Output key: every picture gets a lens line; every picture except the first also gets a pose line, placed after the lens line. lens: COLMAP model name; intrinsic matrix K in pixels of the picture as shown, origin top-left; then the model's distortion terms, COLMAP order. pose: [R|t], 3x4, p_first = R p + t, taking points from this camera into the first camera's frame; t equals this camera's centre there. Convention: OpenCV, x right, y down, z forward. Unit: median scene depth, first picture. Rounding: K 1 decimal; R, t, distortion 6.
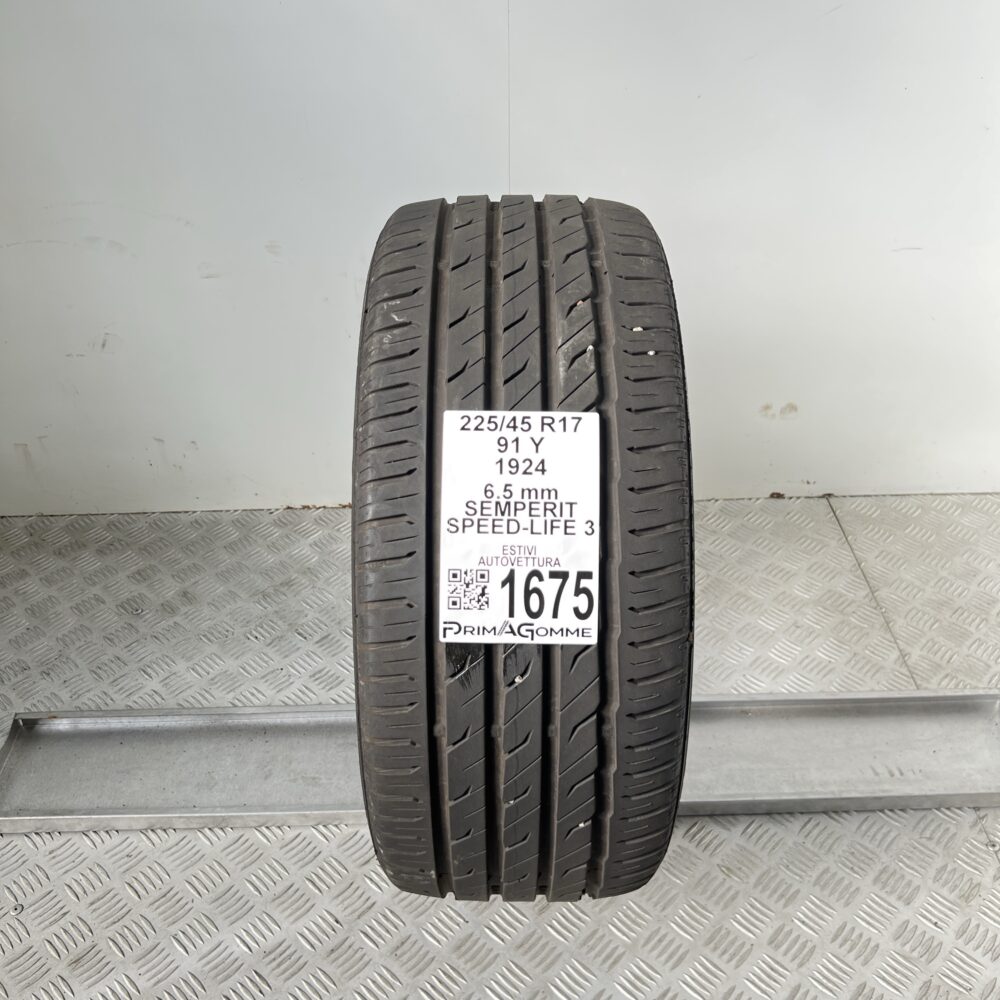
lens RADIAL K [[1045.7, 0, 500.0], [0, 1045.7, 500.0], [0, 0, 1]] dist [0.073205, -0.221360]
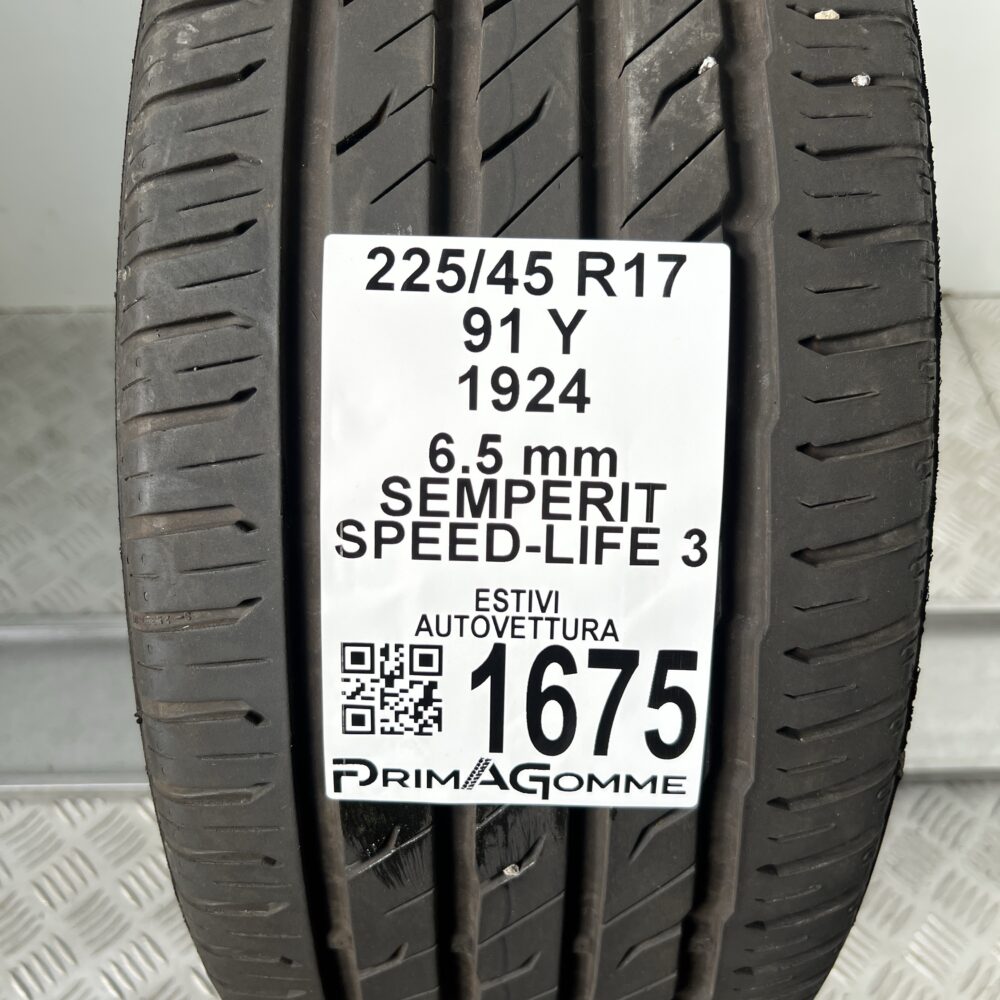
lens RADIAL K [[1045.7, 0, 500.0], [0, 1045.7, 500.0], [0, 0, 1]] dist [0.073205, -0.221360]
pose [[0.999960, 0.008303, 0.003361, 0.010060], [-0.008864, 0.971287, 0.237746, -0.083550], [-0.001290, -0.237767, 0.971321, 0.609351]]
